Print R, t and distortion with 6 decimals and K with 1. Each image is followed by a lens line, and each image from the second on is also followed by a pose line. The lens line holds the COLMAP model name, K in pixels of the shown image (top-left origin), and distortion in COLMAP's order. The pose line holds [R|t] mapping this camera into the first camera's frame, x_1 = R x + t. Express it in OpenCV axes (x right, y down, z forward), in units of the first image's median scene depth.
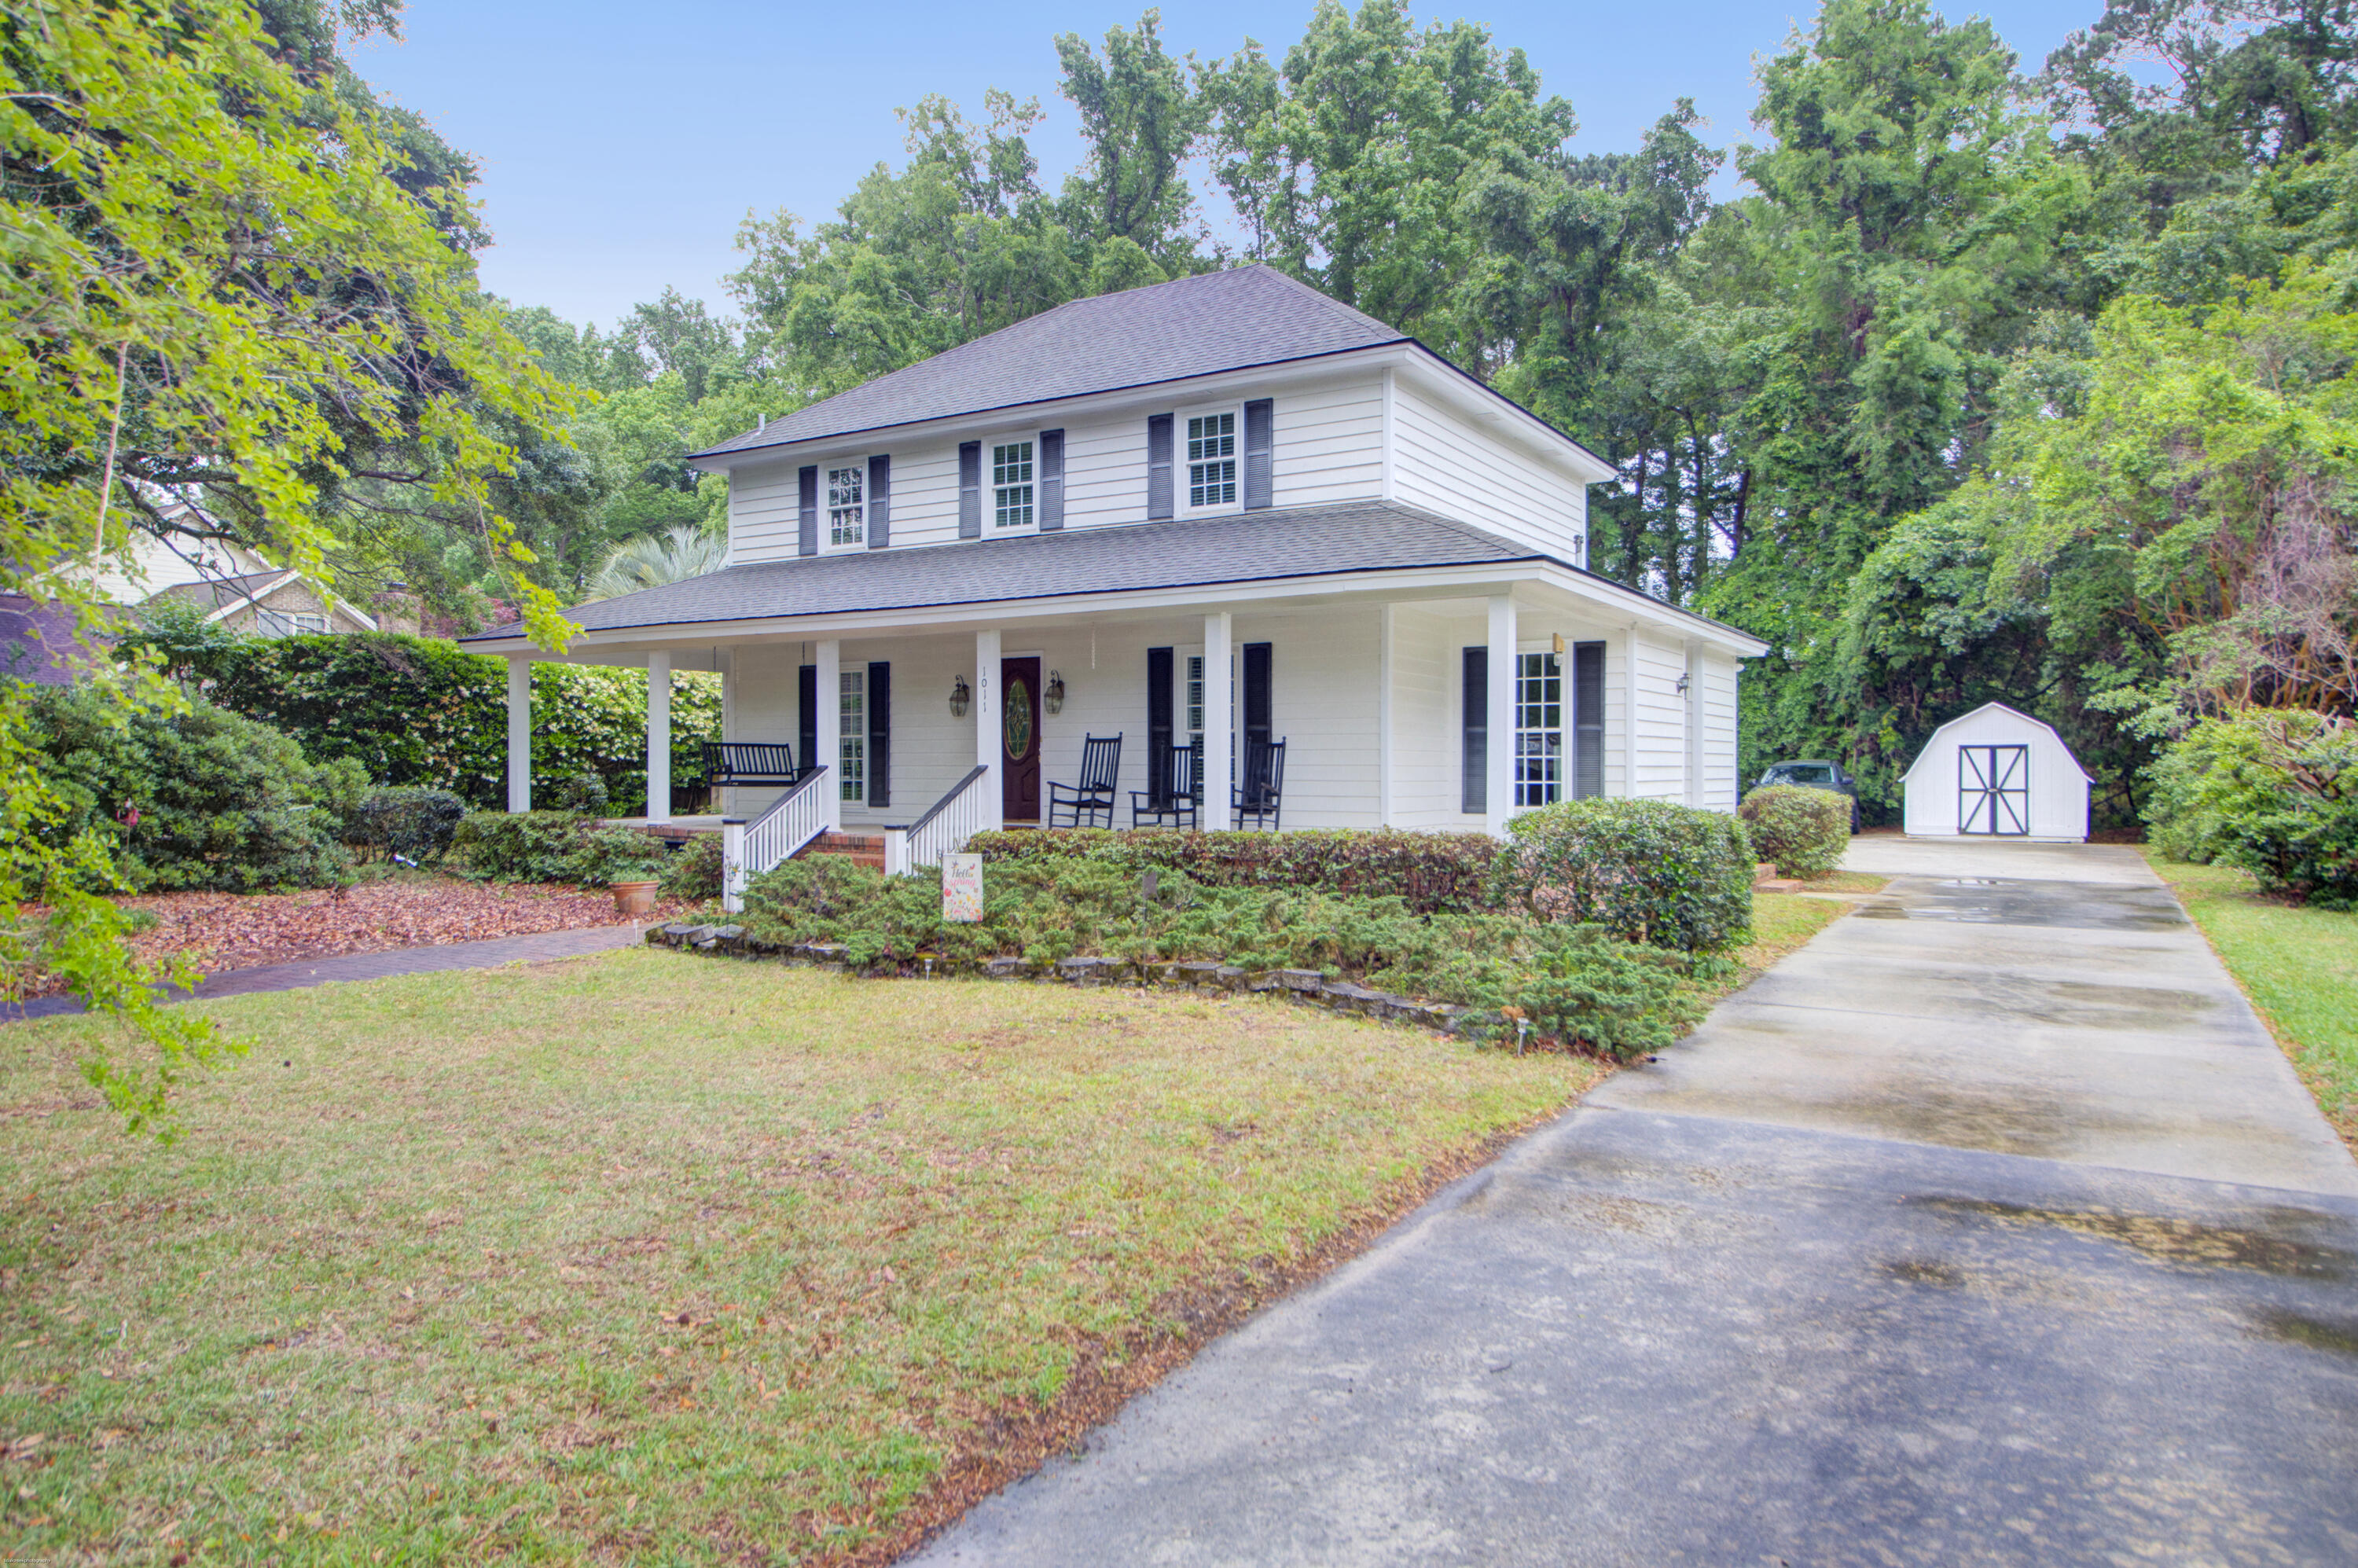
lens RADIAL K [[1388.2, 0, 1179.0], [0, 1388.2, 784.0], [0, 0, 1]] dist [0.003413, 0.000788]
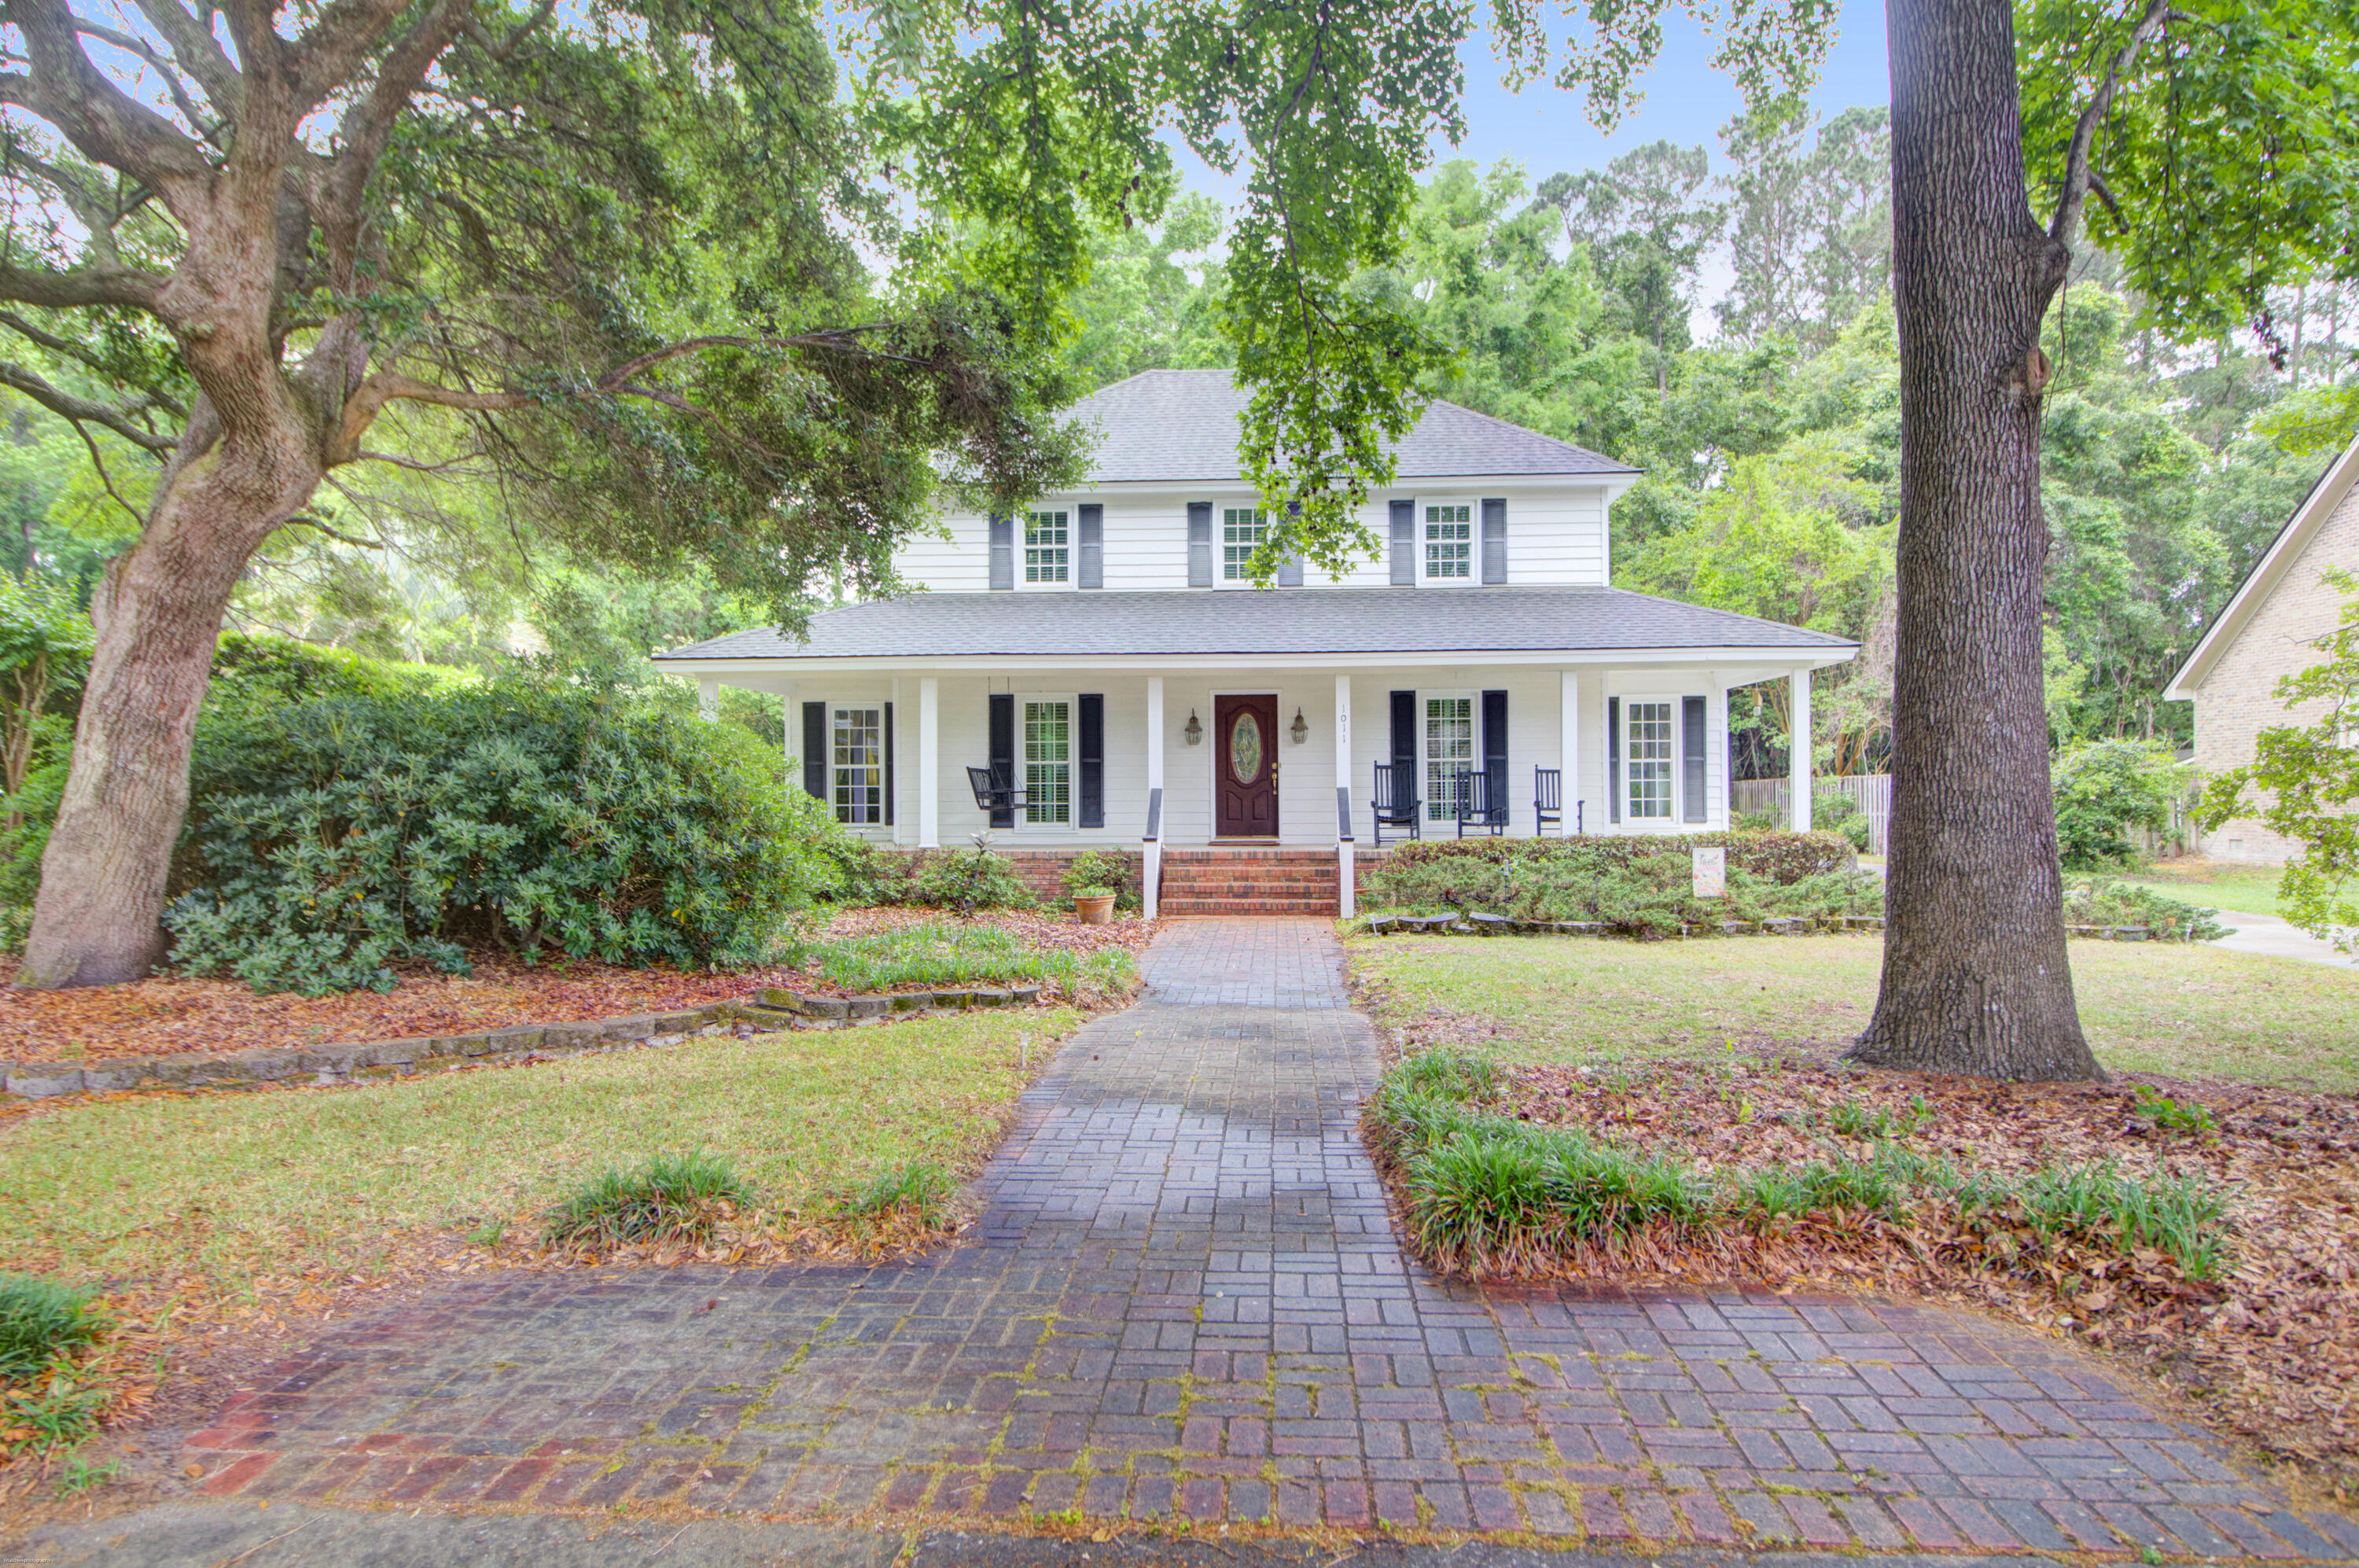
lens RADIAL K [[1378.6, 0, 1196.2], [0, 1378.6, 774.1], [0, 0, 1]] dist [-0.001456, -0.001655]
pose [[0.881799, -0.001355, 0.471623, -0.661363], [0.013416, 0.999663, -0.022212, -0.001409], [-0.471434, 0.025914, 0.881521, 0.023408]]
